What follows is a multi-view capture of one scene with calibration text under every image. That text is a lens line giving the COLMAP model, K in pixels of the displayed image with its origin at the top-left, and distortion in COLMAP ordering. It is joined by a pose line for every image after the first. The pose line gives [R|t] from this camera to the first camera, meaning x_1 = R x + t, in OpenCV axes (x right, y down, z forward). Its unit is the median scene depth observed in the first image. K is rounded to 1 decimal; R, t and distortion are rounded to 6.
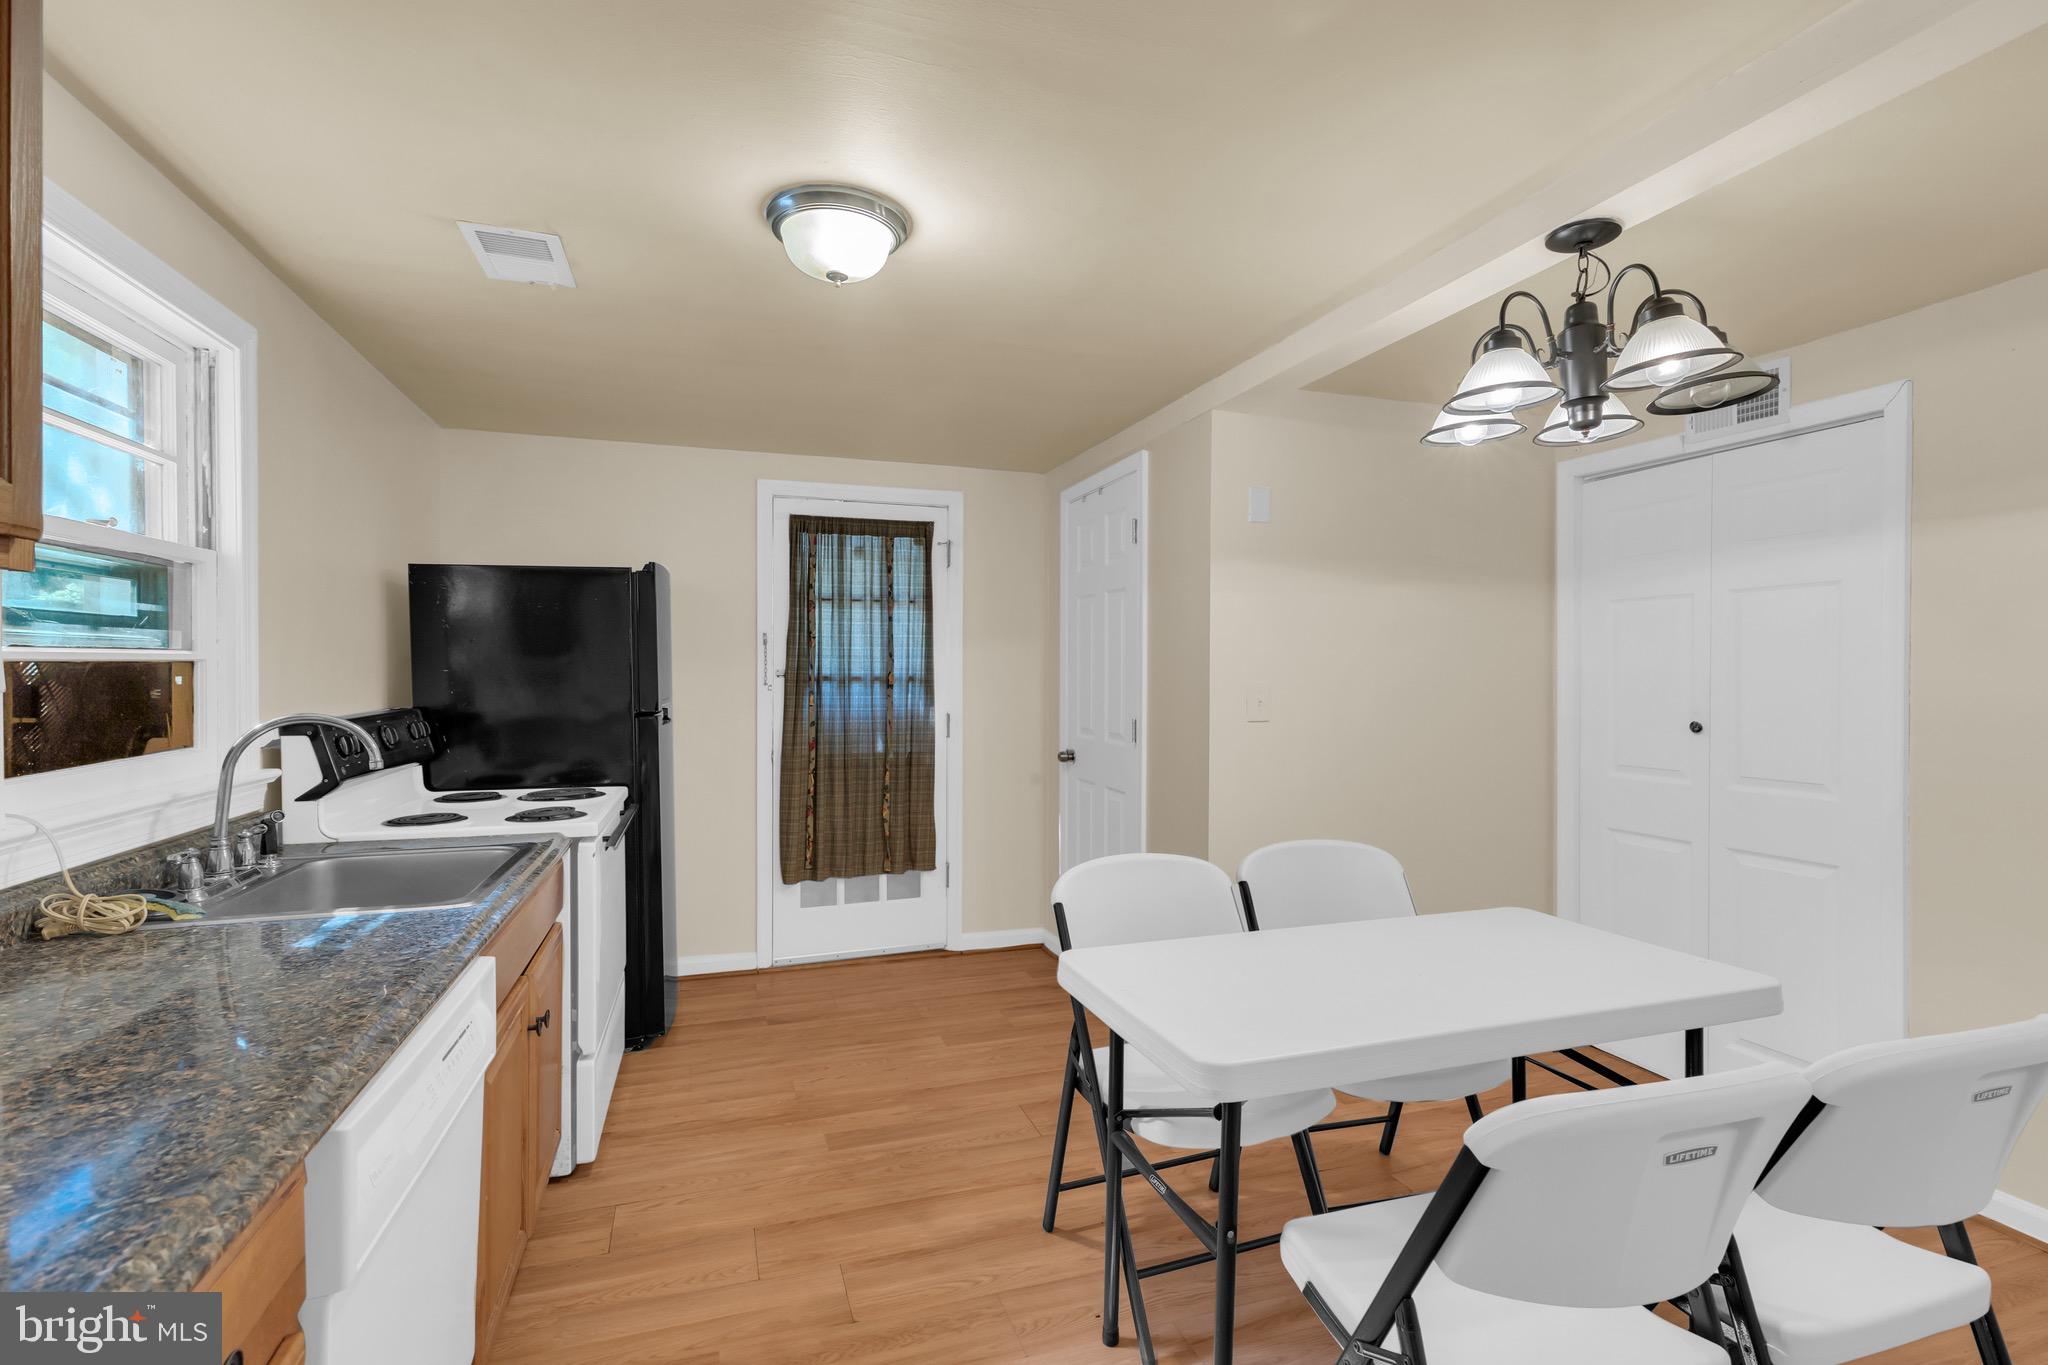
lens RADIAL K [[908.5, 0, 1006.5], [0, 908.5, 676.3], [0, 0, 1]] dist [-0.000813, -0.000126]
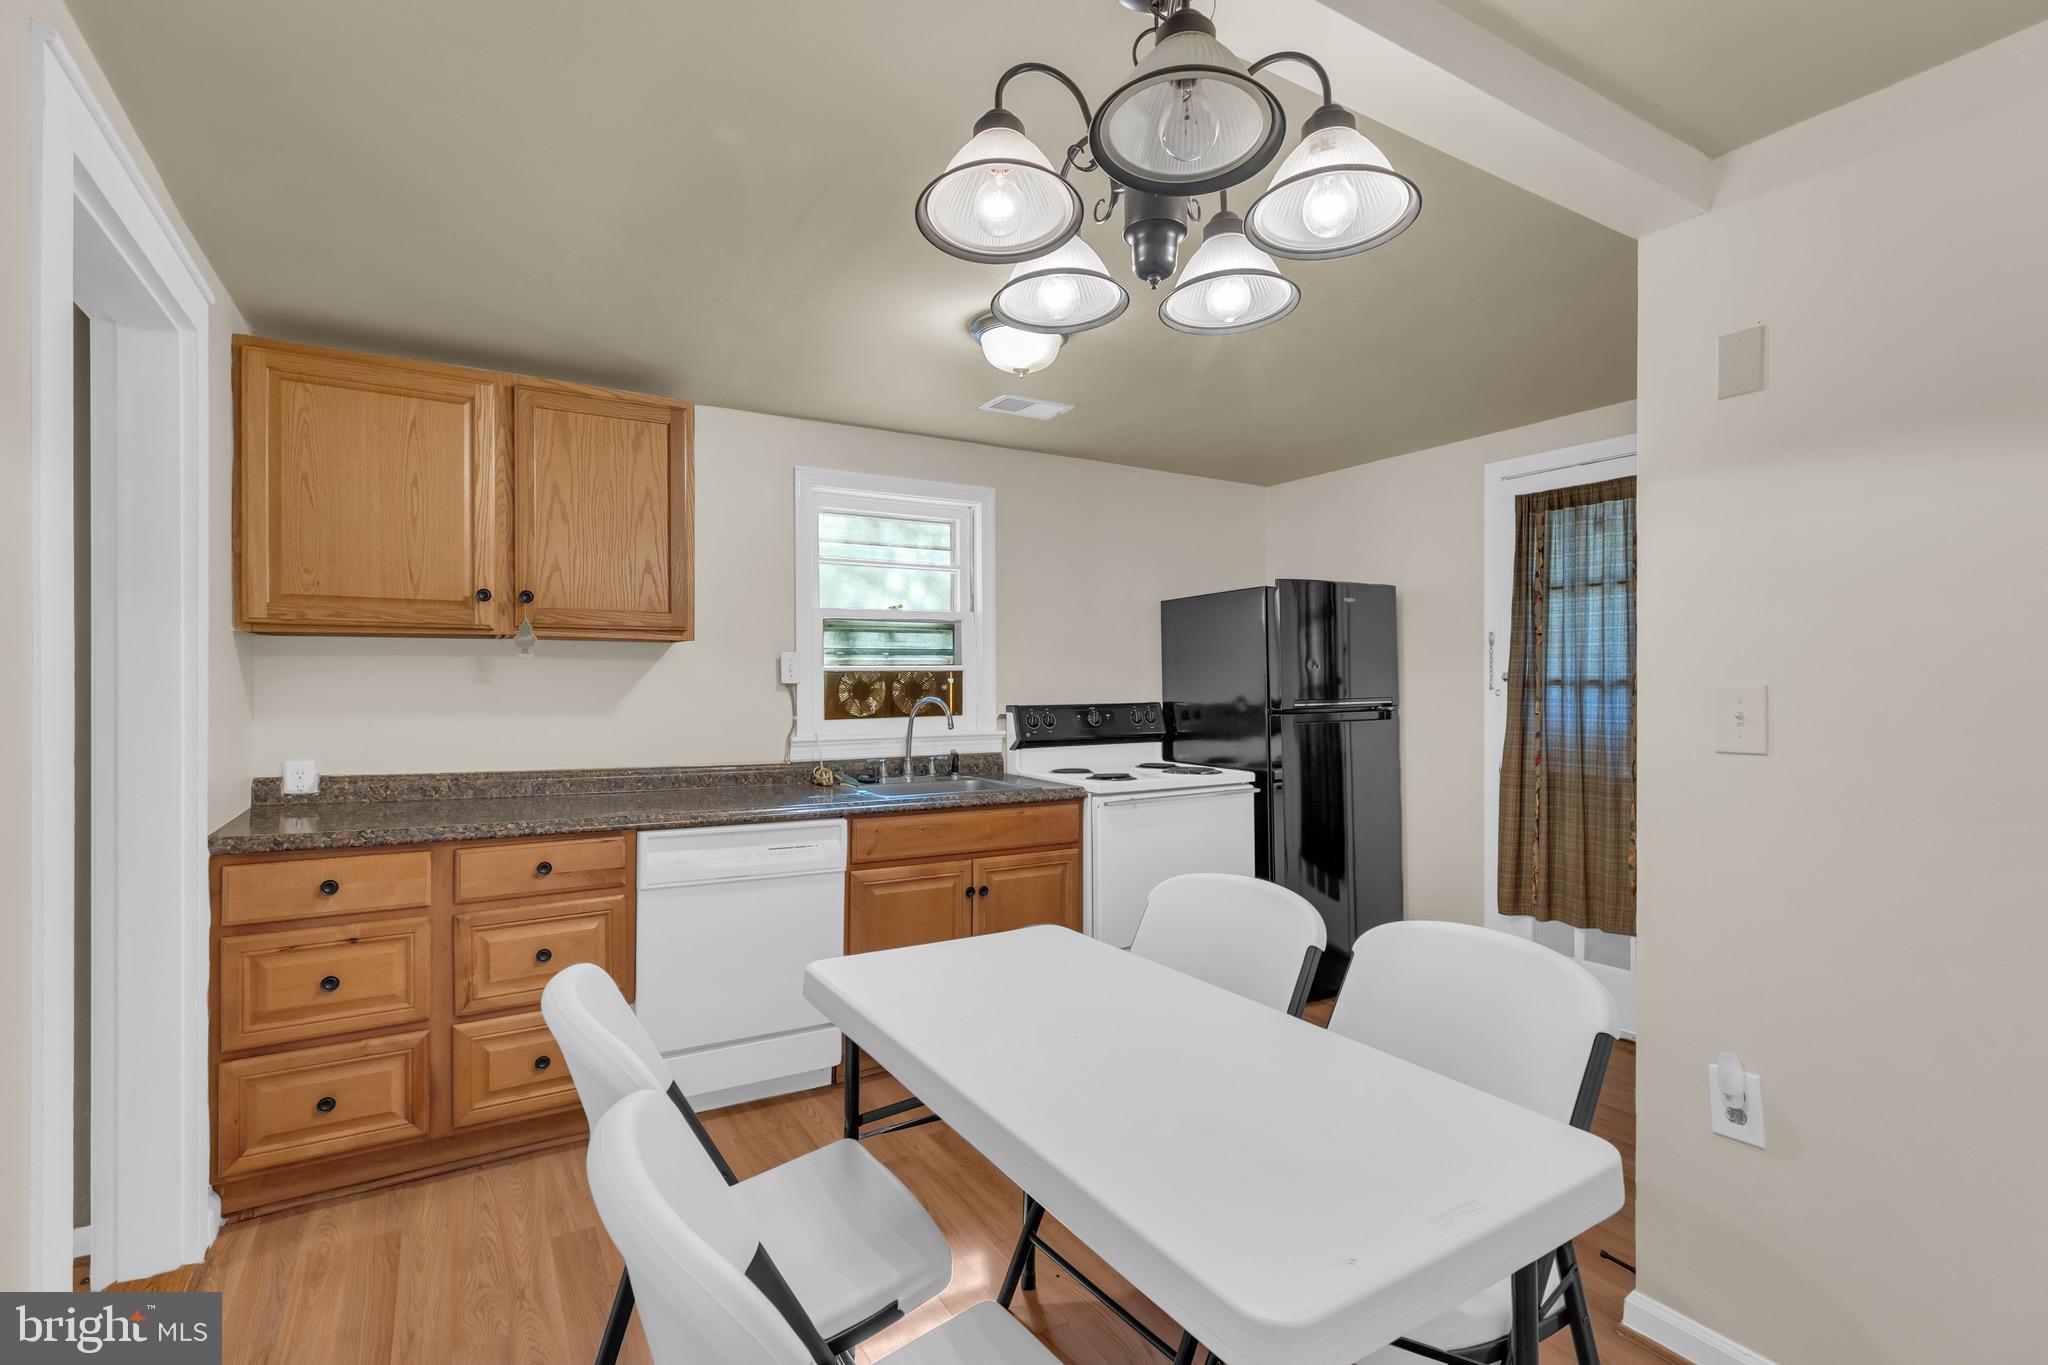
lens RADIAL K [[955.8, 0, 1024.0], [0, 955.8, 682.5], [0, 0, 1]] dist [0.000927, 0.000179]
pose [[0.241052, -0.004322, -0.970503, 0.545053], [-0.002729, 0.999983, -0.005131, 0.008659], [0.970508, 0.003886, 0.241036, 0.315595]]
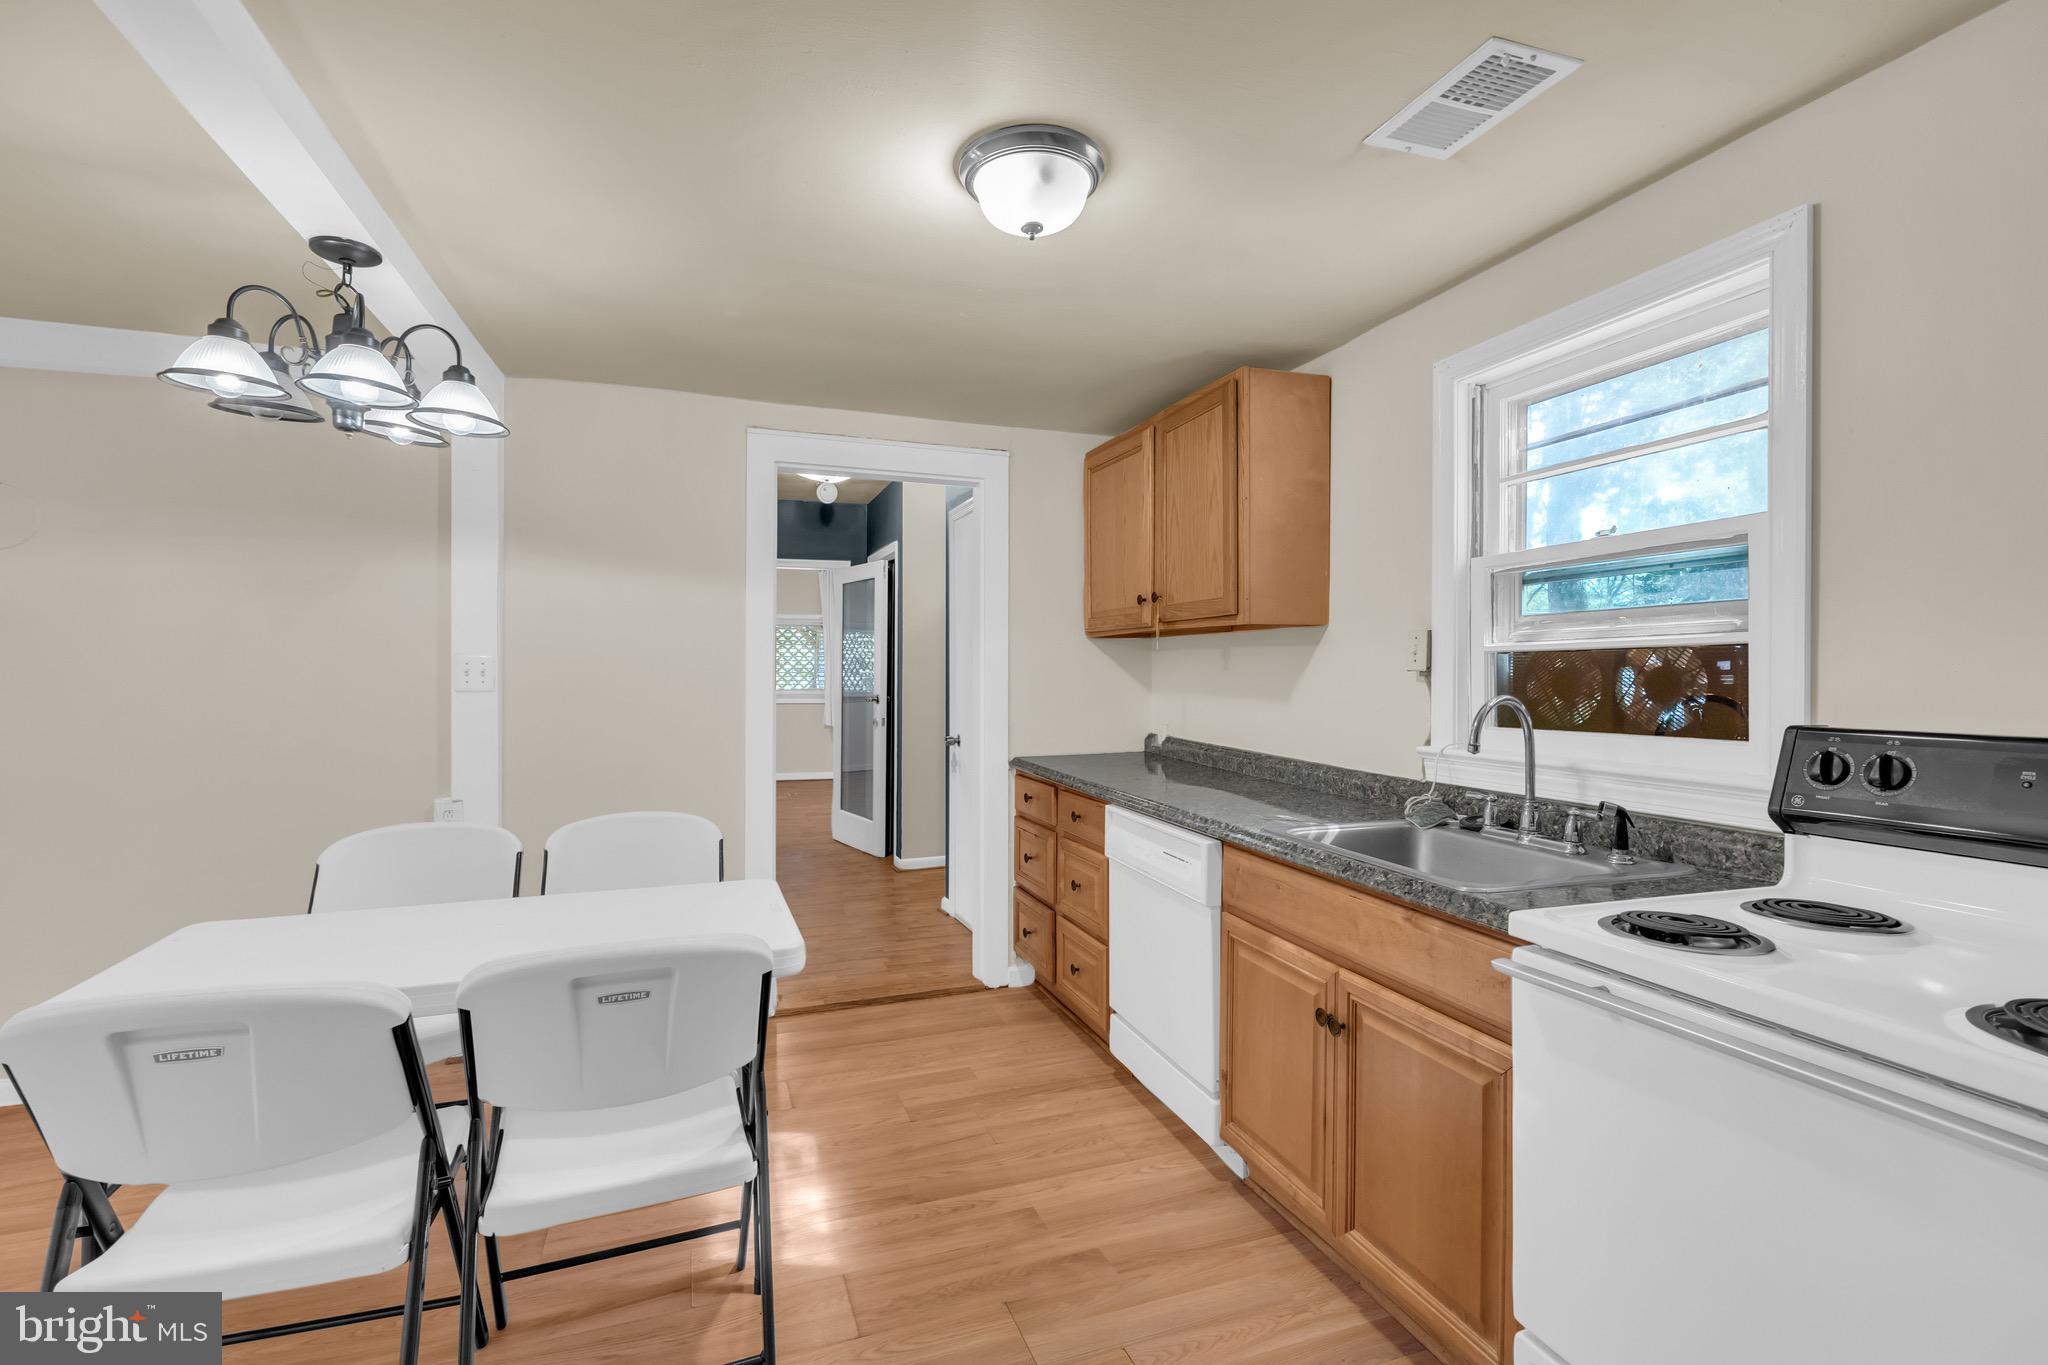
lens RADIAL K [[908.5, 0, 1006.5], [0, 908.5, 676.3], [0, 0, 1]] dist [-0.000813, -0.000126]
pose [[-0.999797, -0.001635, -0.020062, -0.089812], [-0.001840, 0.999946, 0.010217, 0.004025], [0.020044, 0.010251, -0.999747, 0.933544]]
